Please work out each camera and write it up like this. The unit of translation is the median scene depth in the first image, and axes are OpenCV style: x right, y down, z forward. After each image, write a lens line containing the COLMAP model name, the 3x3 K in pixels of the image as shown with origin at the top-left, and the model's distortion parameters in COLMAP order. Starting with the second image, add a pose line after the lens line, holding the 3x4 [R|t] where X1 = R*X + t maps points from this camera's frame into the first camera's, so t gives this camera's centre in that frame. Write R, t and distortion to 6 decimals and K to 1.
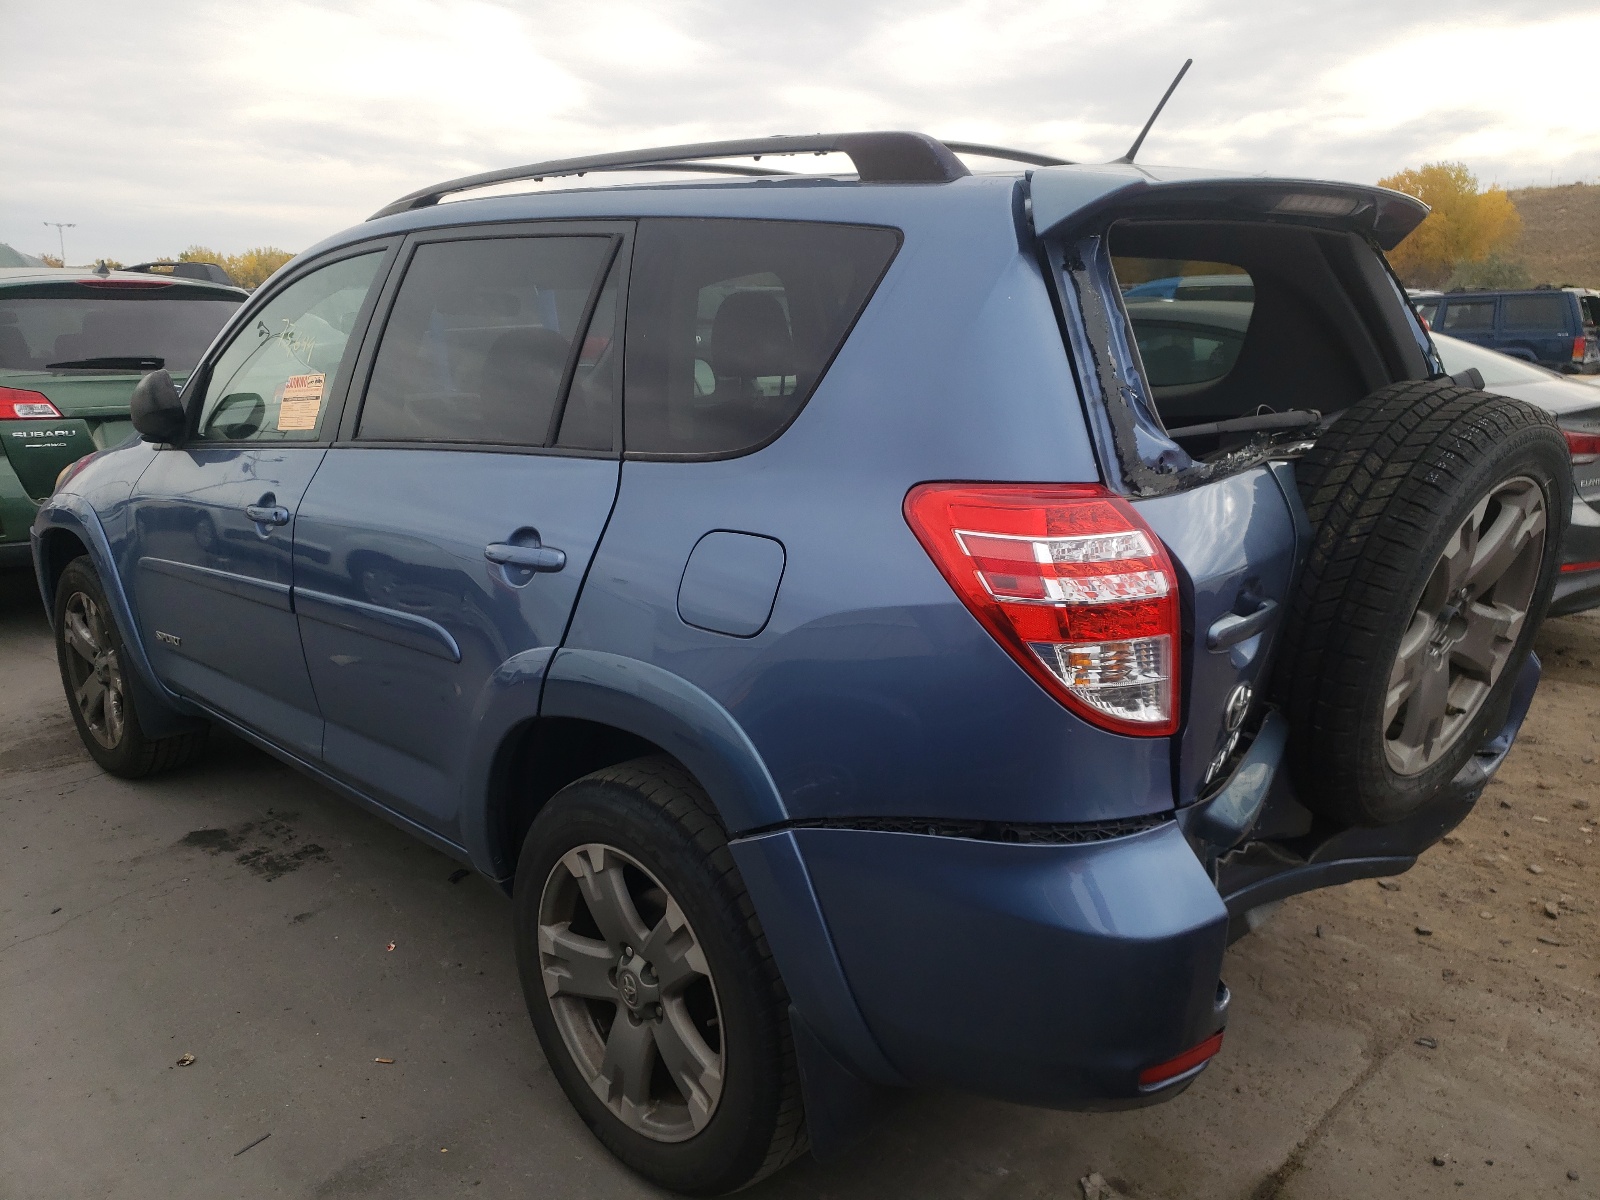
lens RADIAL K [[1251.3, 0, 800.0], [0, 1251.3, 600.0], [0, 0, 1]] dist [0.009583, 0.000842]
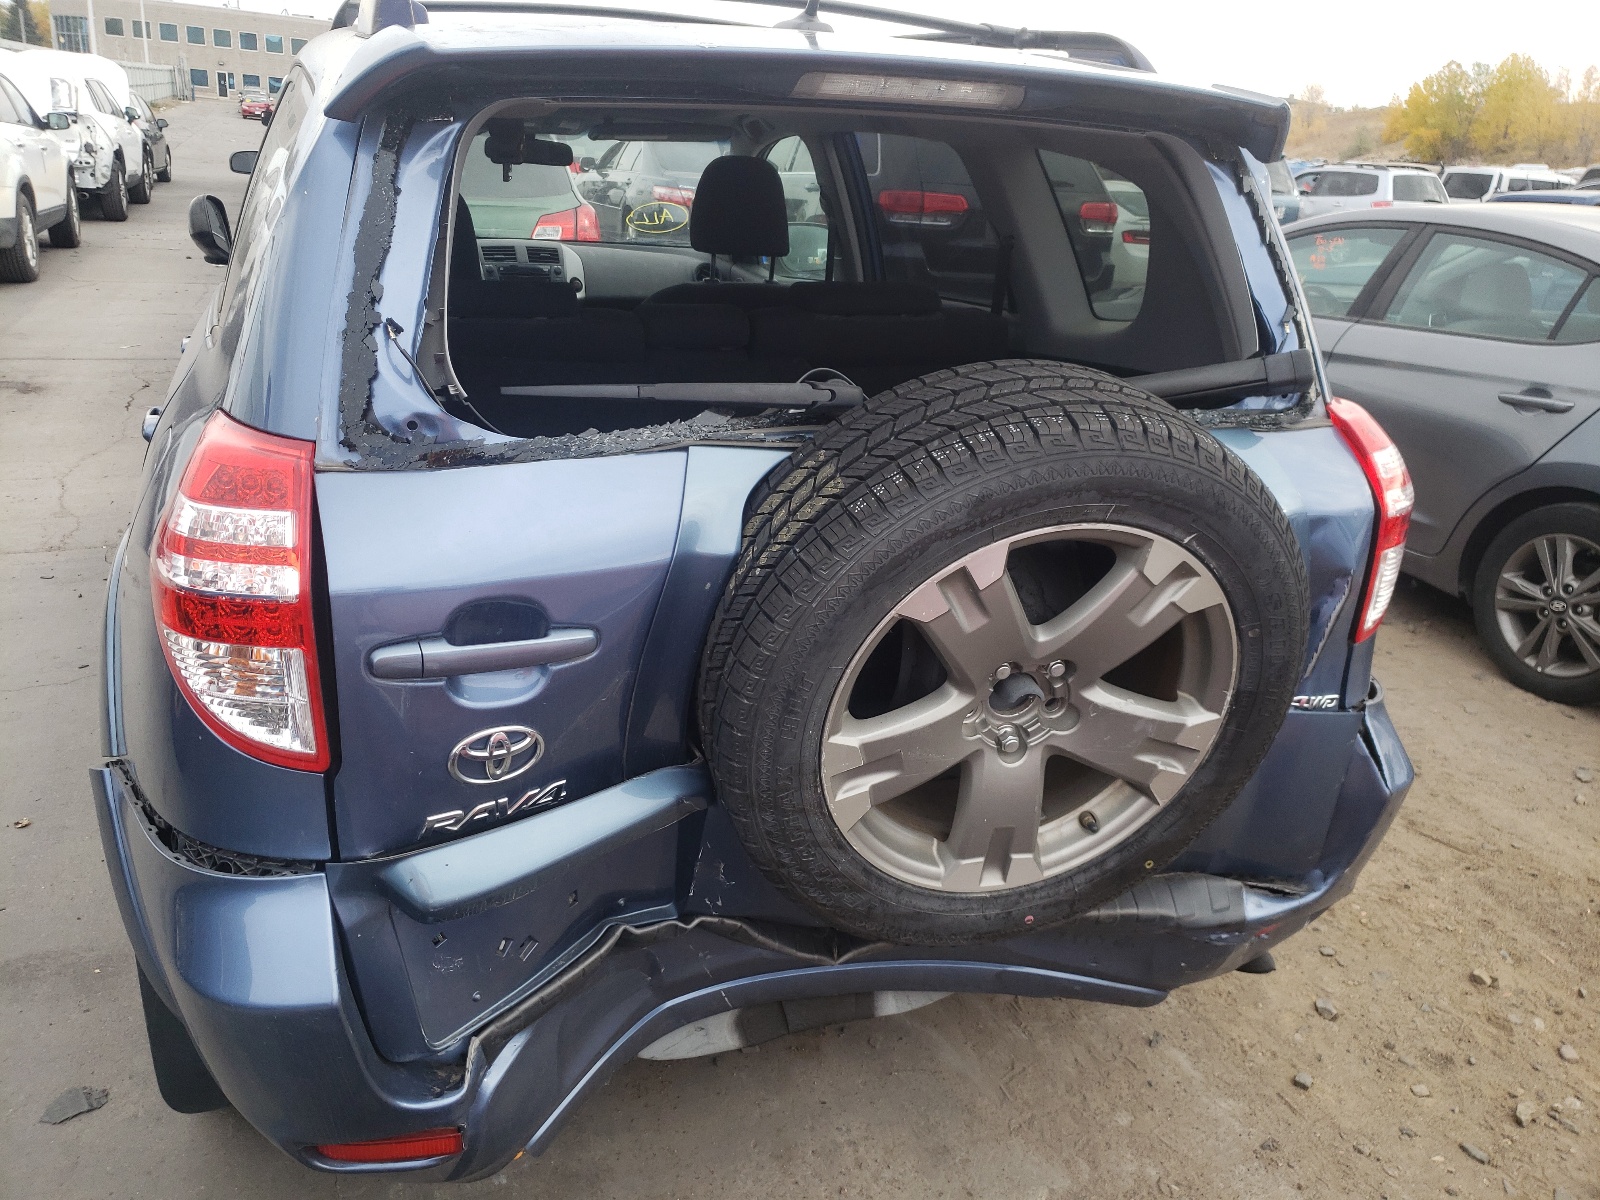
lens RADIAL K [[1251.3, 0, 800.0], [0, 1251.3, 600.0], [0, 0, 1]] dist [0.009583, 0.000842]
pose [[0.911898, 0.197836, -0.359587, 0.730790], [-0.156709, 0.977607, 0.140449, -0.138248], [0.379321, -0.071725, 0.922481, 0.337775]]
